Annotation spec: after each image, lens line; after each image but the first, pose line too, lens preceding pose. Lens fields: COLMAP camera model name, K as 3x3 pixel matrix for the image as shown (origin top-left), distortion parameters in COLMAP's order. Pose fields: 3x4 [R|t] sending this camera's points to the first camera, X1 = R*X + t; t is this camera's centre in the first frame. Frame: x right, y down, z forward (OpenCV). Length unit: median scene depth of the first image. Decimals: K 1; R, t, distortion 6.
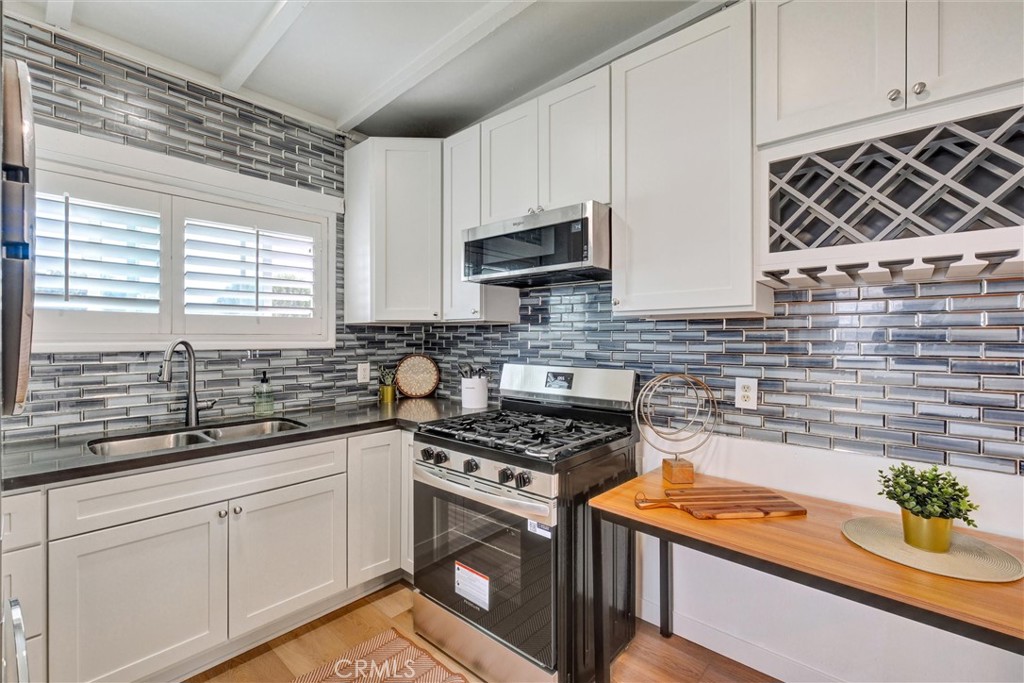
lens RADIAL K [[449.1, 0, 504.1], [0, 449.1, 340.2], [0, 0, 1]] dist [-0.004623, 0.000785]
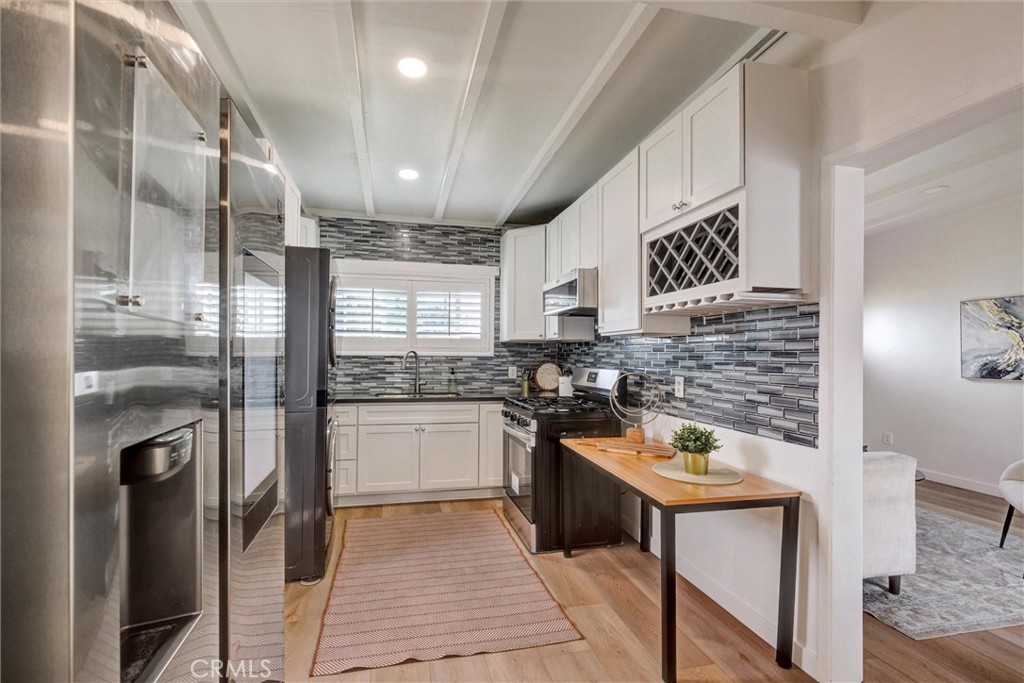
lens RADIAL K [[449.1, 0, 508.0], [0, 449.1, 350.9], [0, 0, 1]] dist [-0.004623, 0.000785]
pose [[0.831409, 0.001619, -0.555658, 0.744284], [-0.009172, 0.999900, -0.010810, 0.017638], [0.555585, 0.014084, 0.831341, -0.451926]]
